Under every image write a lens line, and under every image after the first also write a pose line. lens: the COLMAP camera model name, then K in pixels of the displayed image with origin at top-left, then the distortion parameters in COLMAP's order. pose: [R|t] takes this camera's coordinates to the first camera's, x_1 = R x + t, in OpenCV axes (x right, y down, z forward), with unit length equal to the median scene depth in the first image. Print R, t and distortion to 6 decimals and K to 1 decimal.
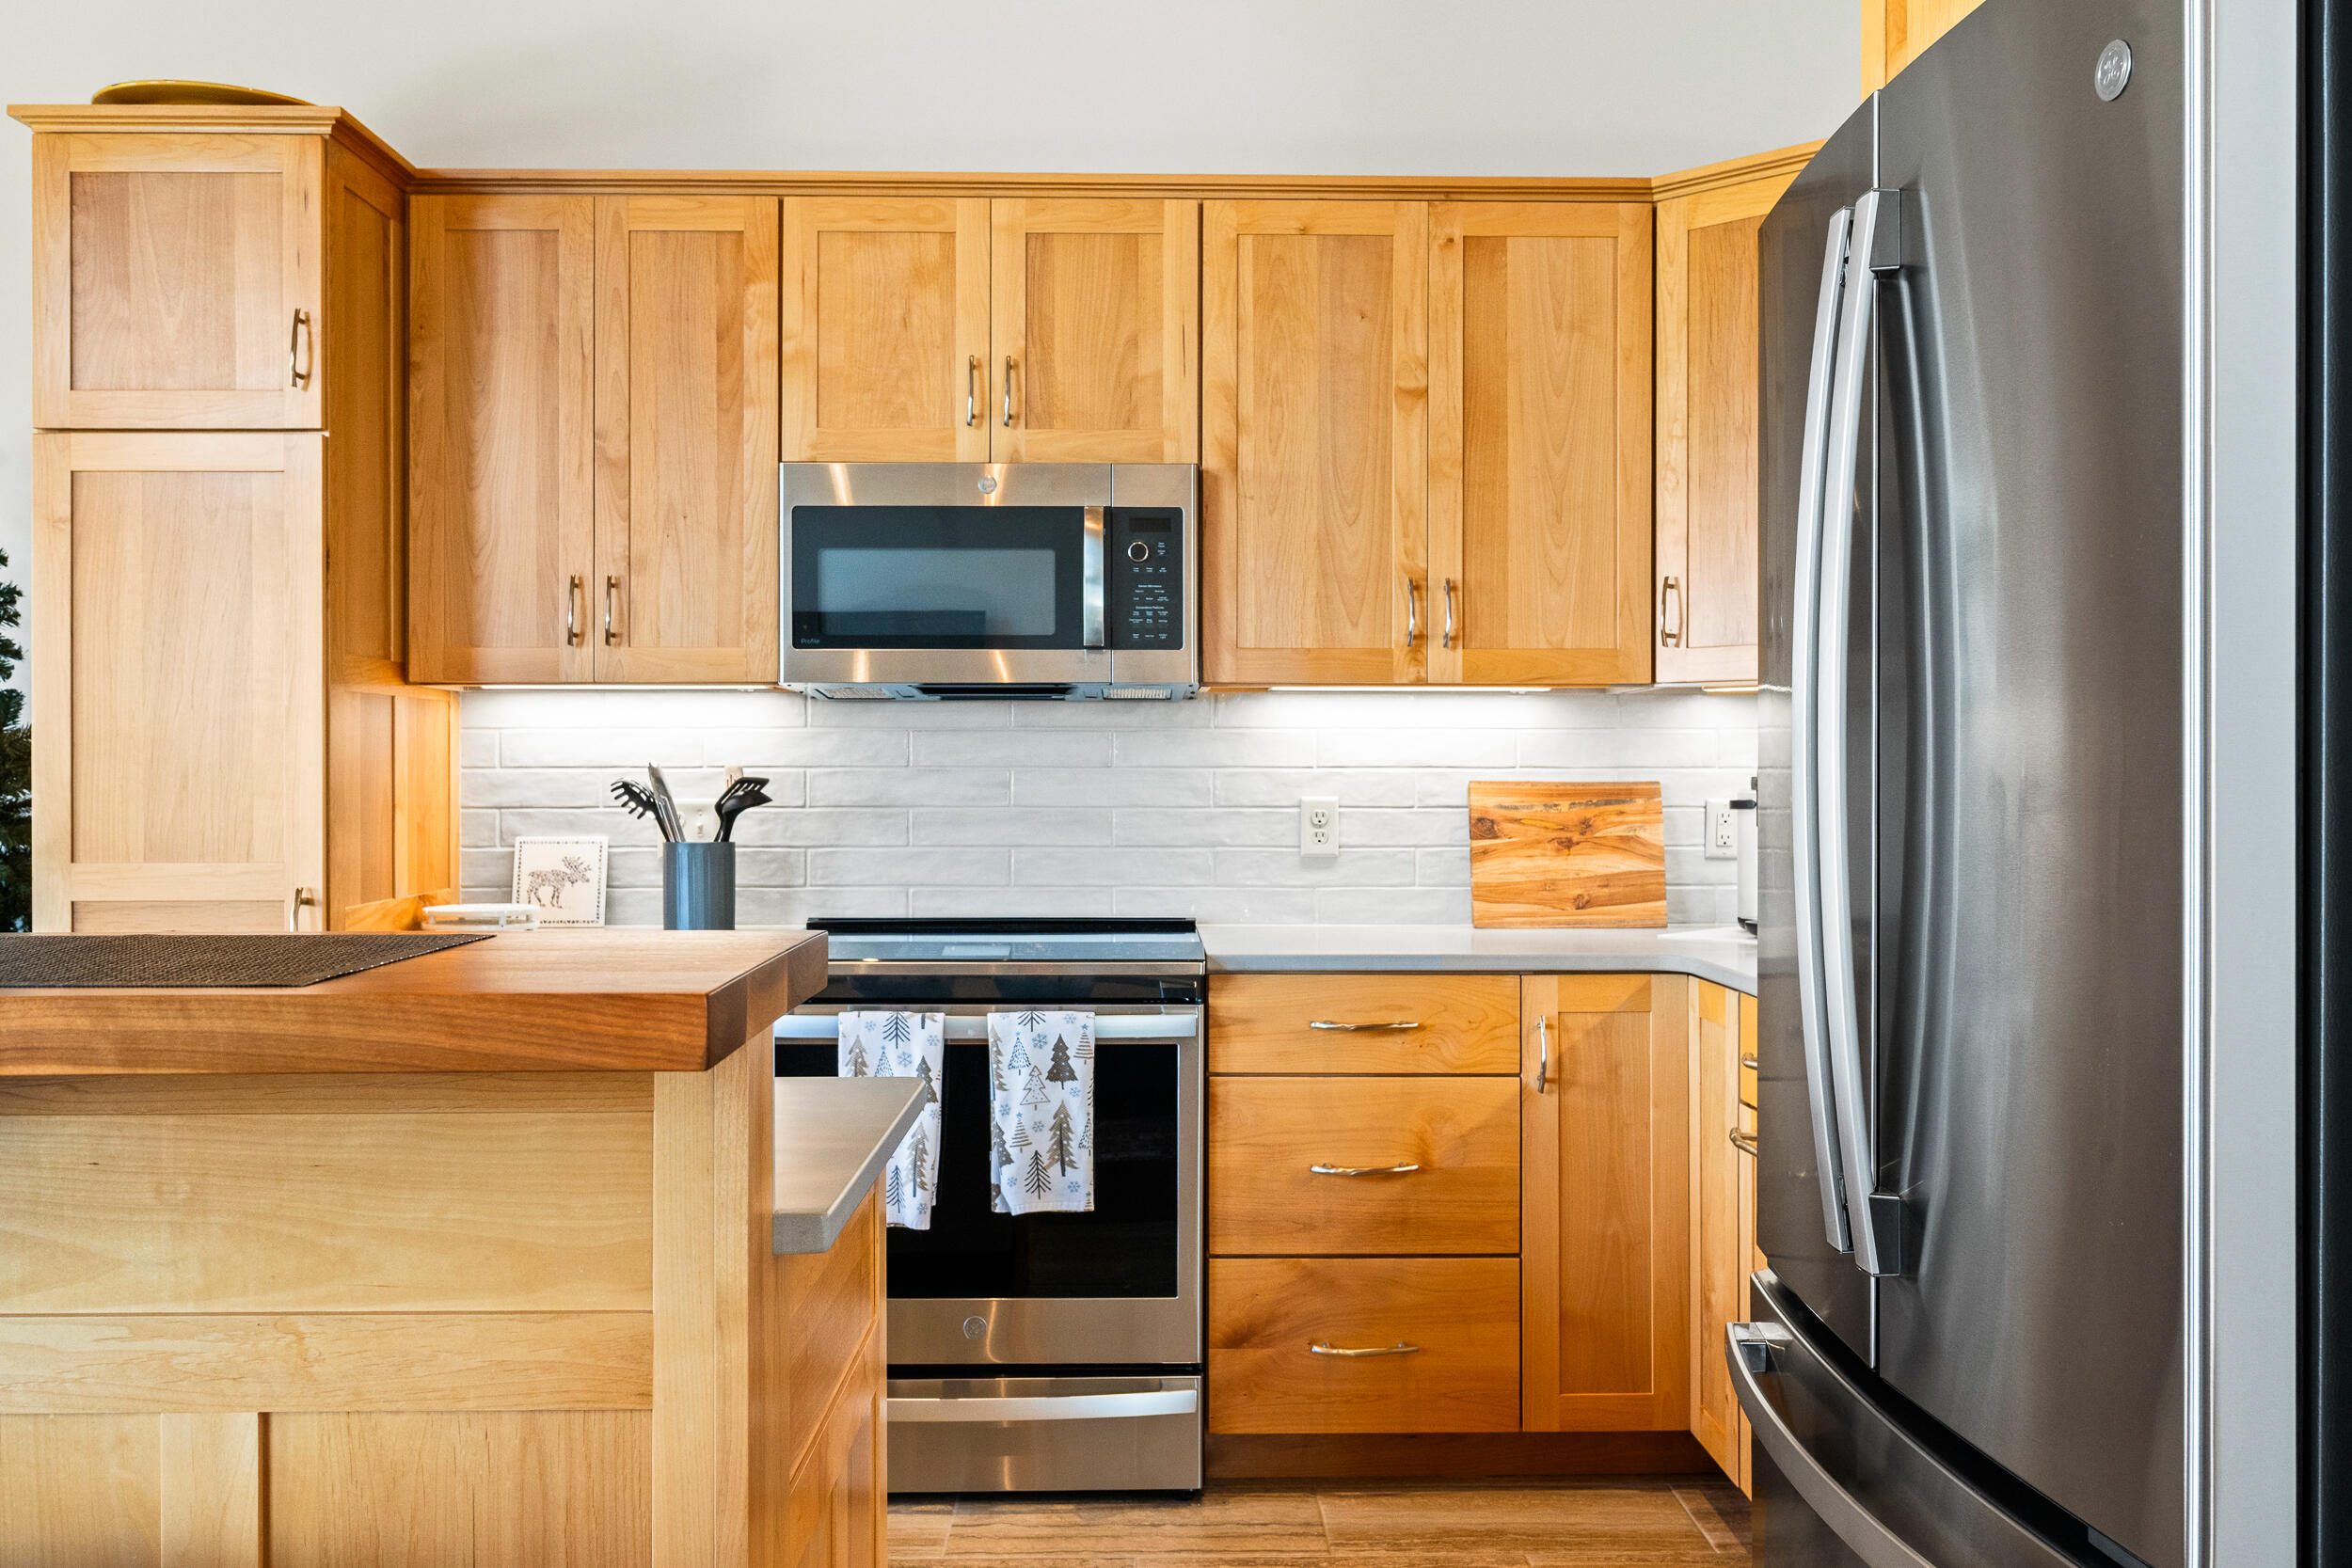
lens RADIAL K [[2027.9, 0, 1169.5], [0, 2027.9, 773.4], [0, 0, 1]] dist [-0.008216, -0.000740]
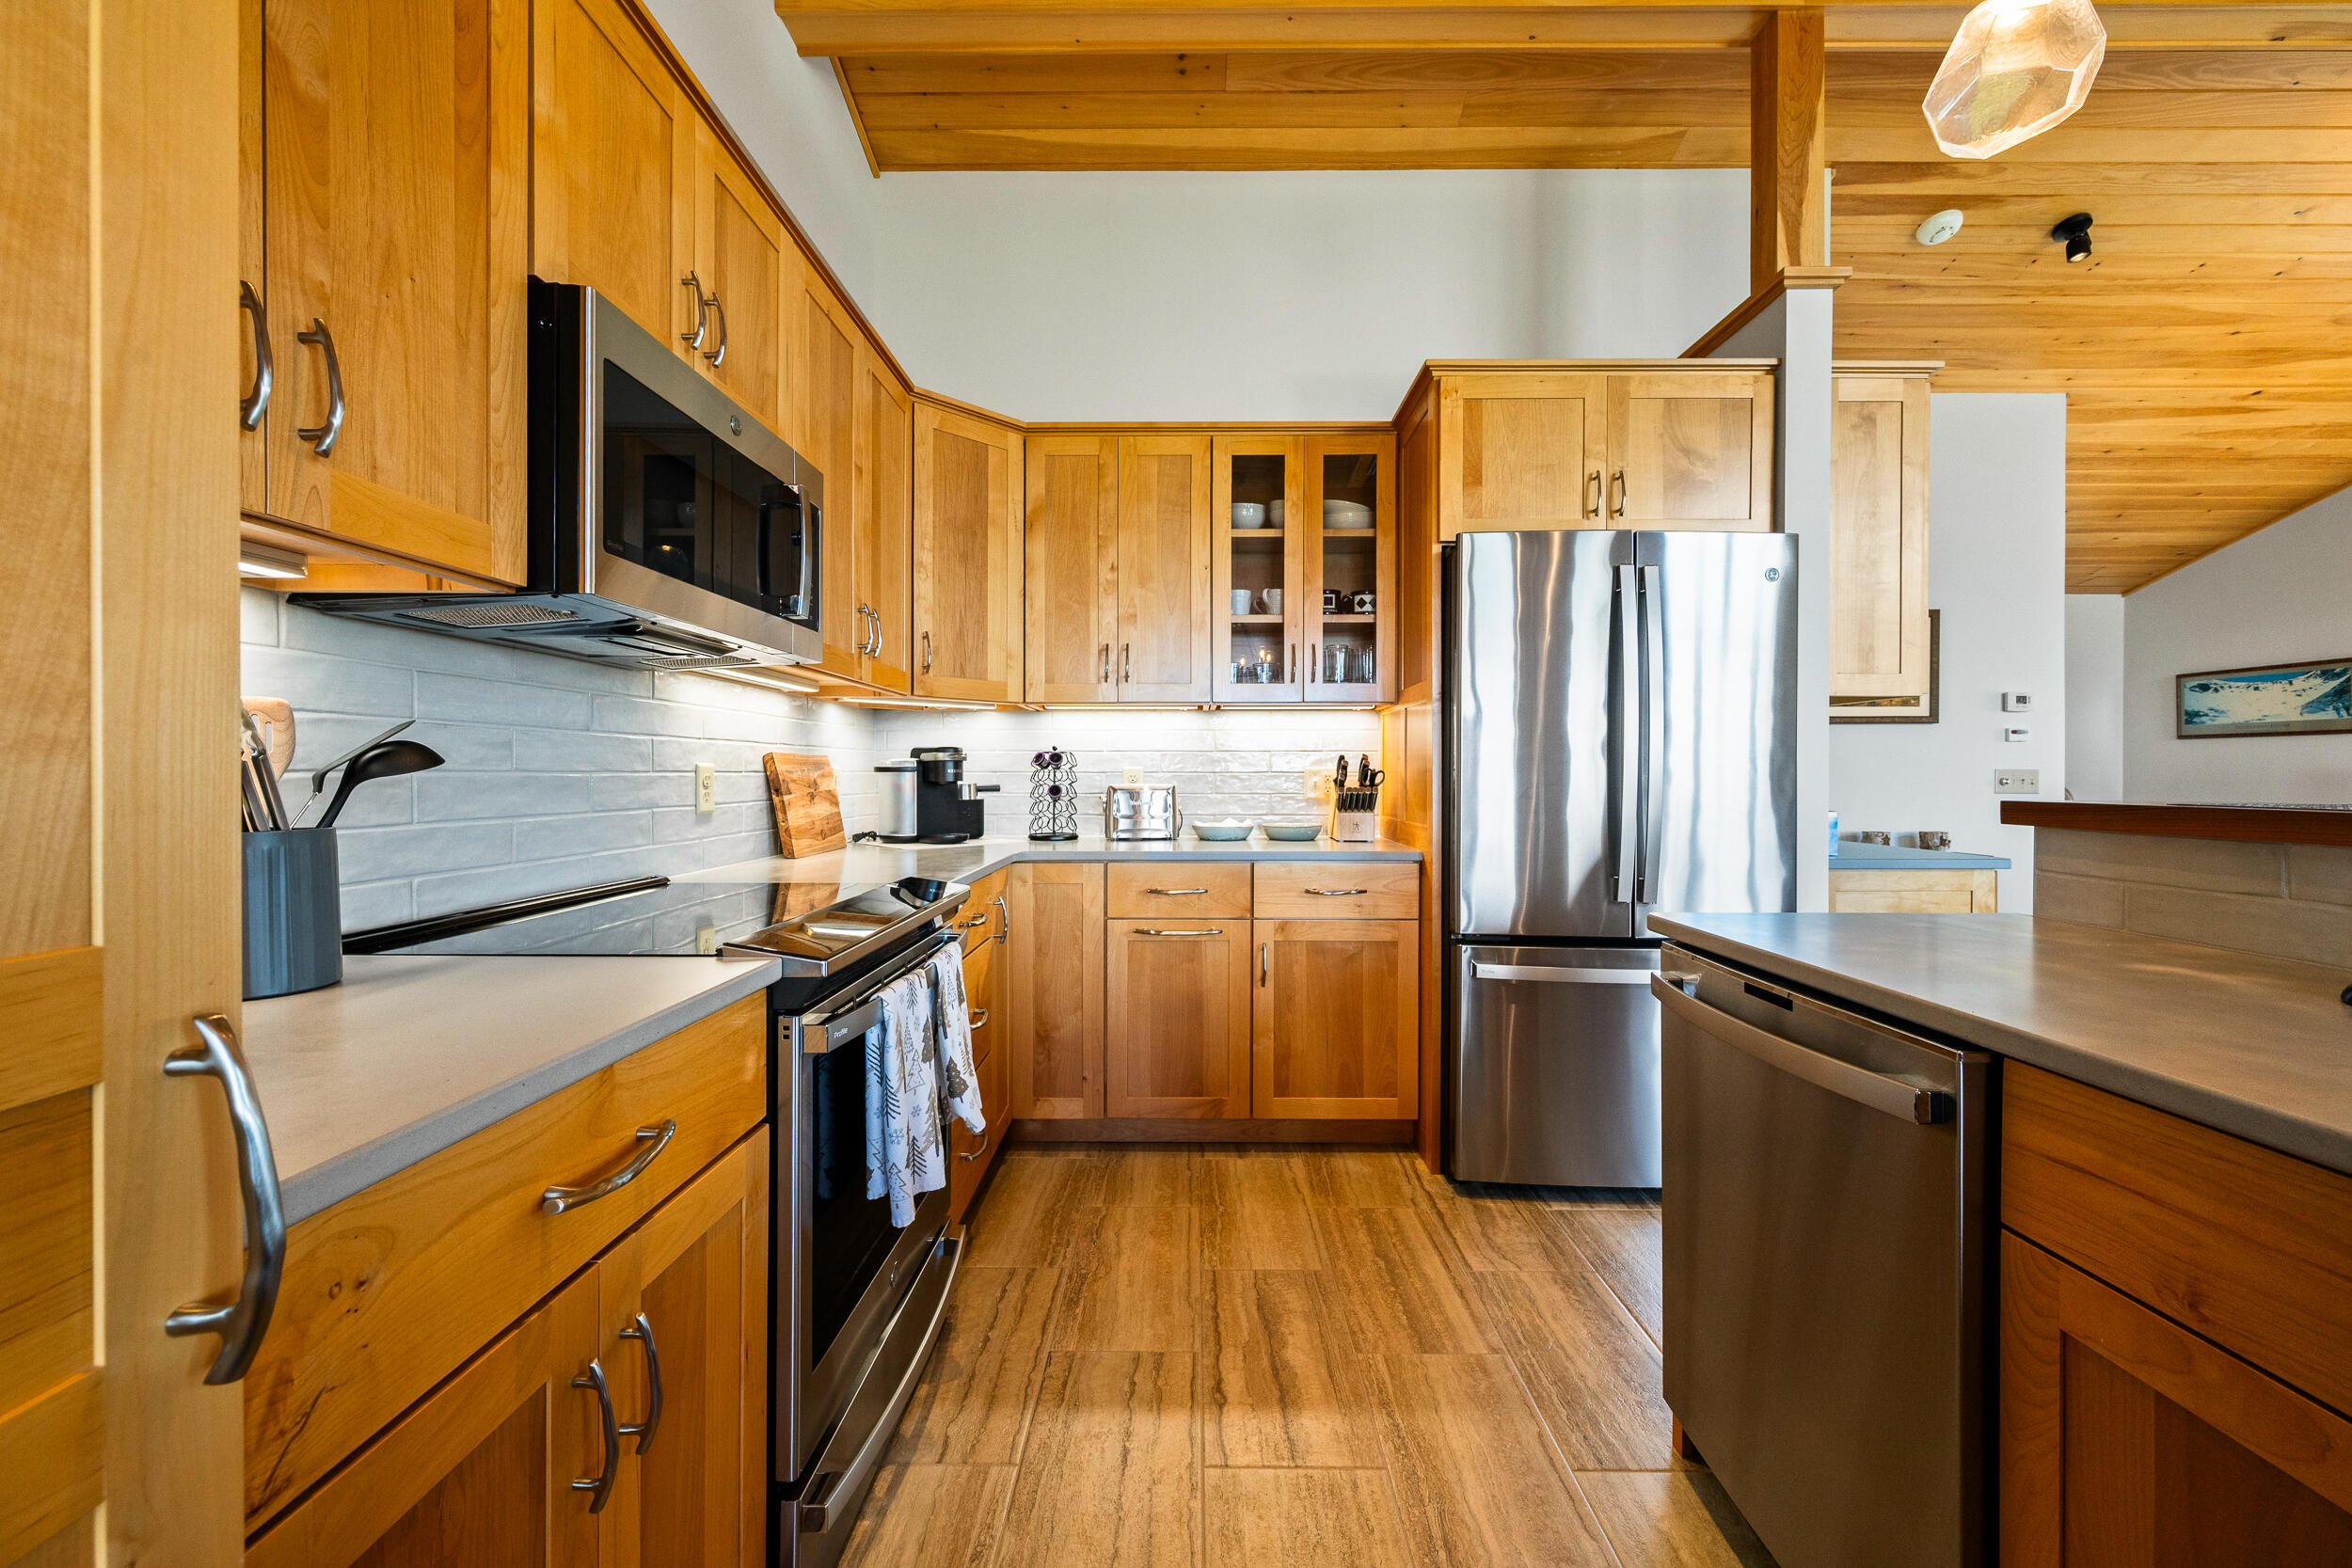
lens RADIAL K [[922.9, 0, 1175.8], [0, 922.9, 785.8], [0, 0, 1]] dist [-0.001955, 0.000226]
pose [[0.028027, -0.015531, 0.999486, -0.473710], [-0.002294, 0.999876, 0.015602, 0.016016], [-0.999605, -0.002730, 0.027988, 0.723433]]
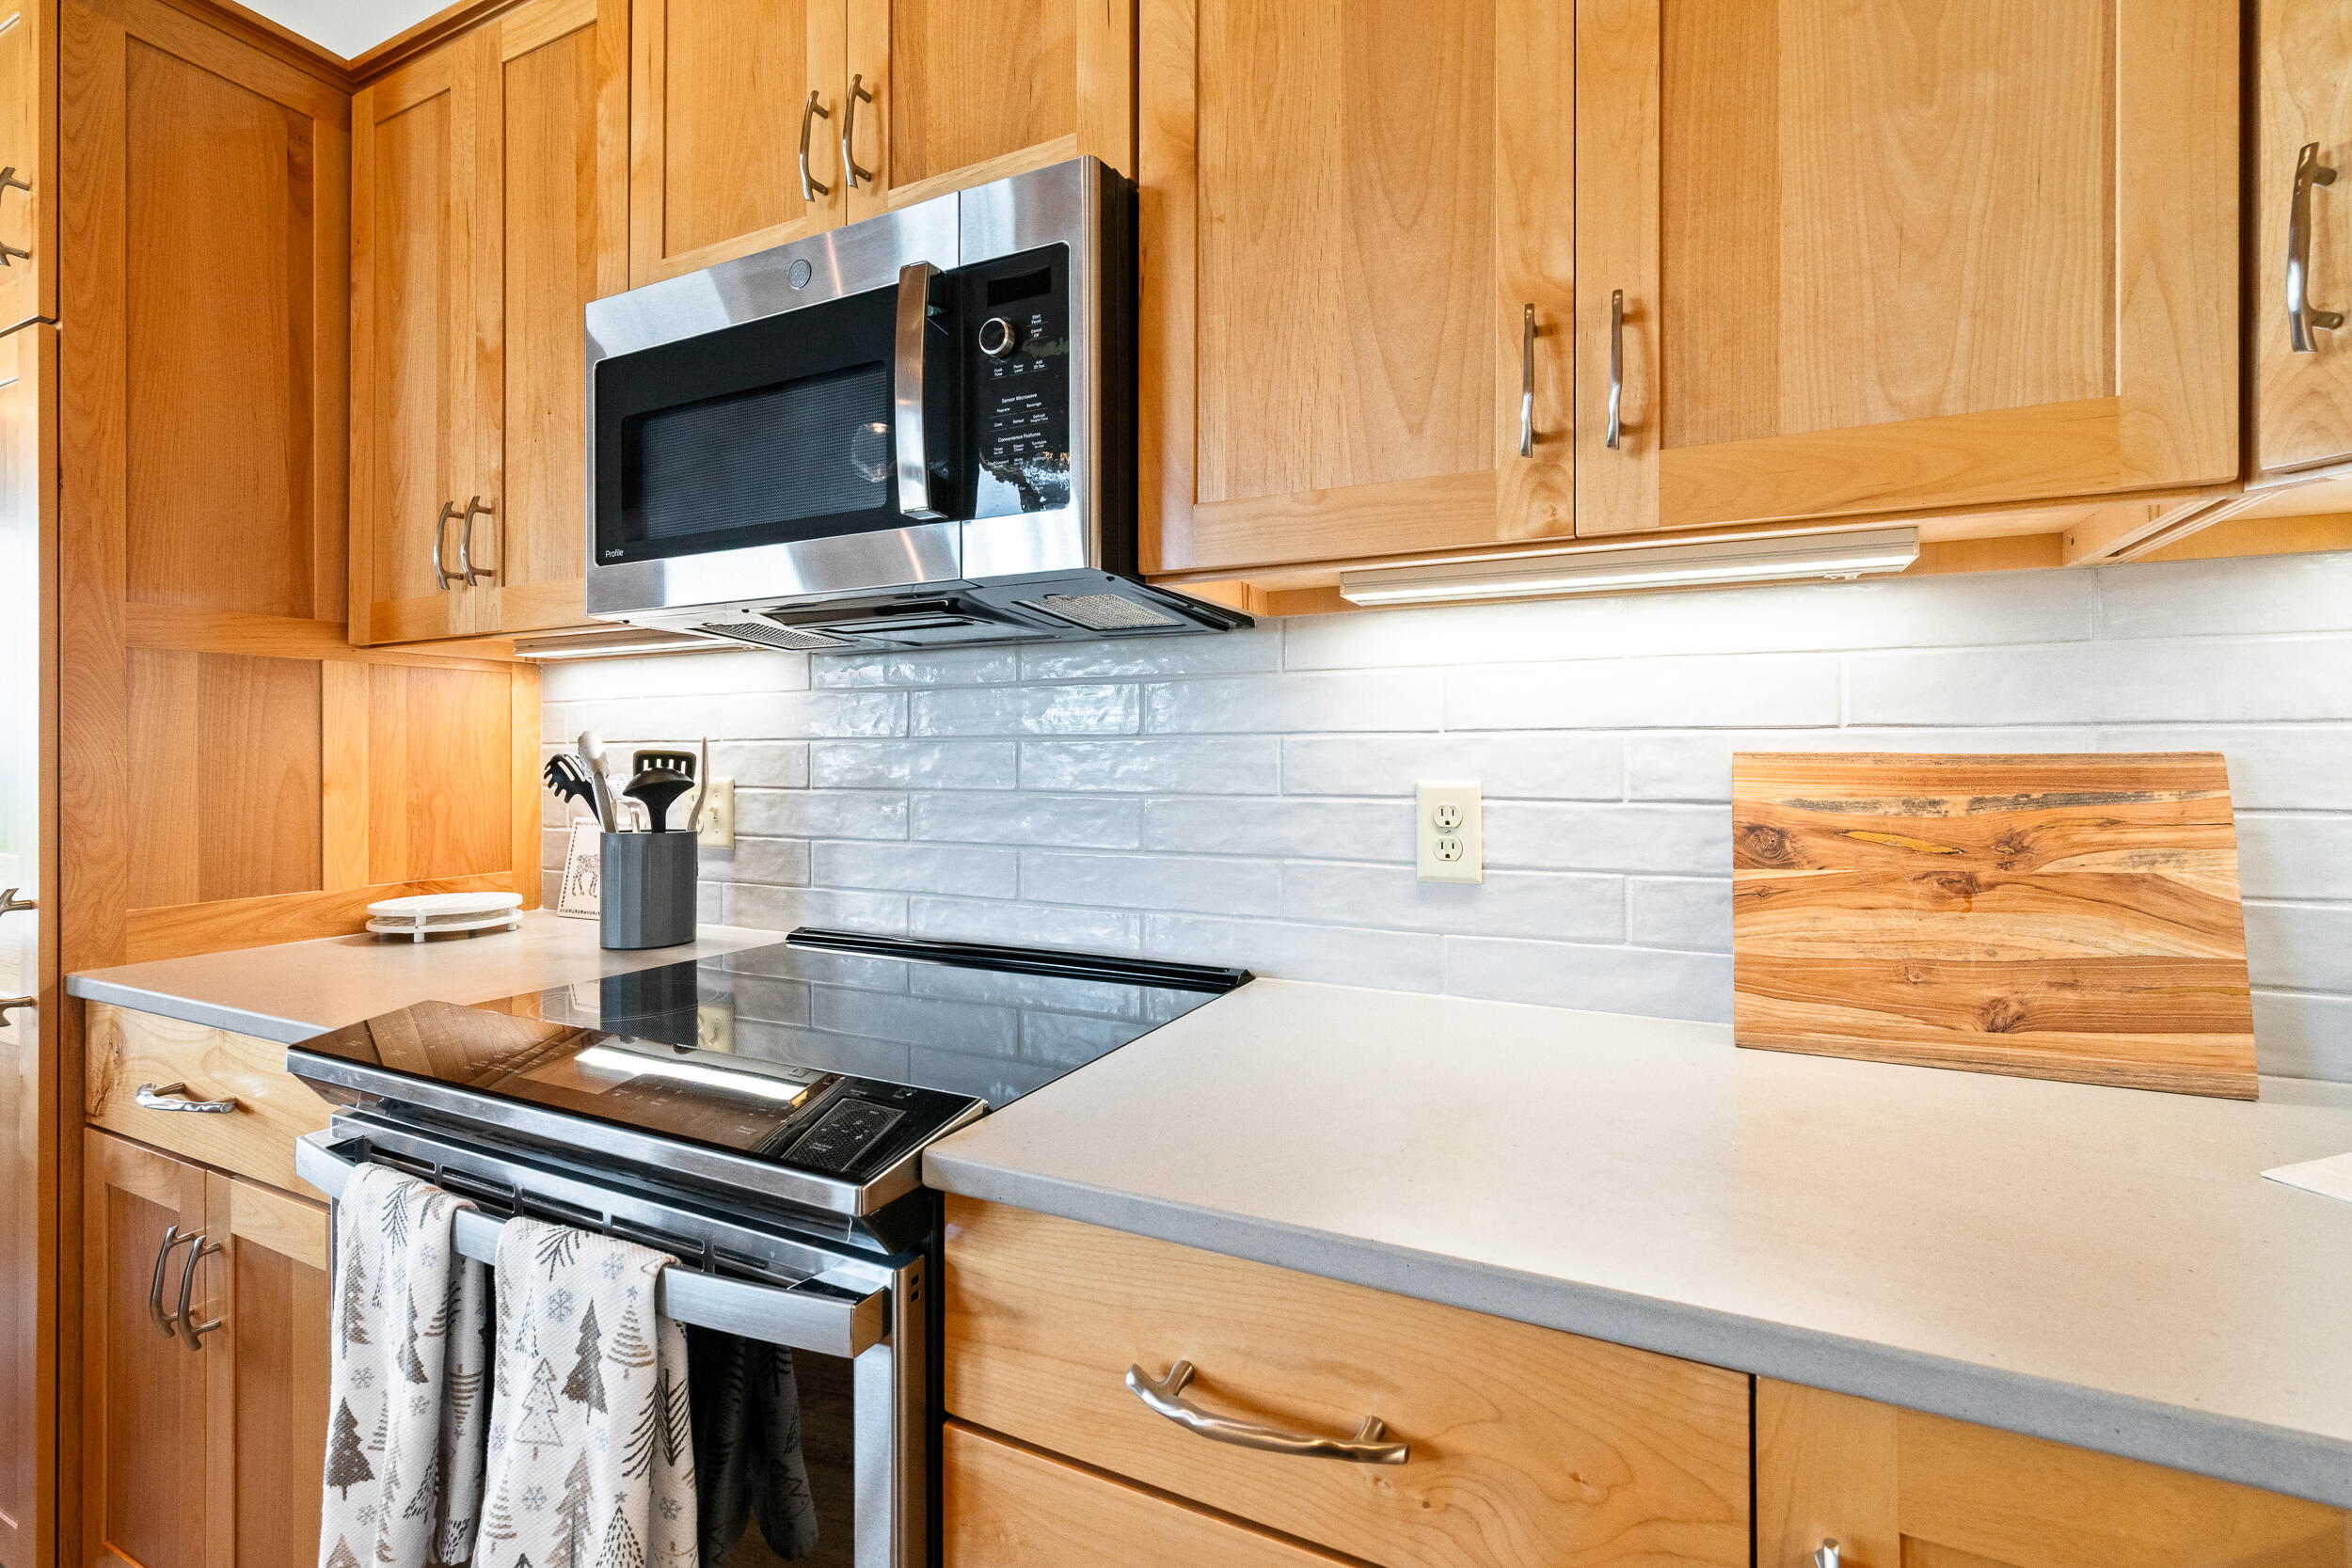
lens RADIAL K [[1041.2, 0, 1187.0], [0, 1041.2, 753.9], [0, 0, 1]] dist [-0.000162, 0.000638]
pose [[0.892665, -0.003625, -0.450707, 0.146136], [0.001867, 0.999989, -0.004344, 0.004954], [0.450717, 0.003036, 0.892662, 0.711679]]
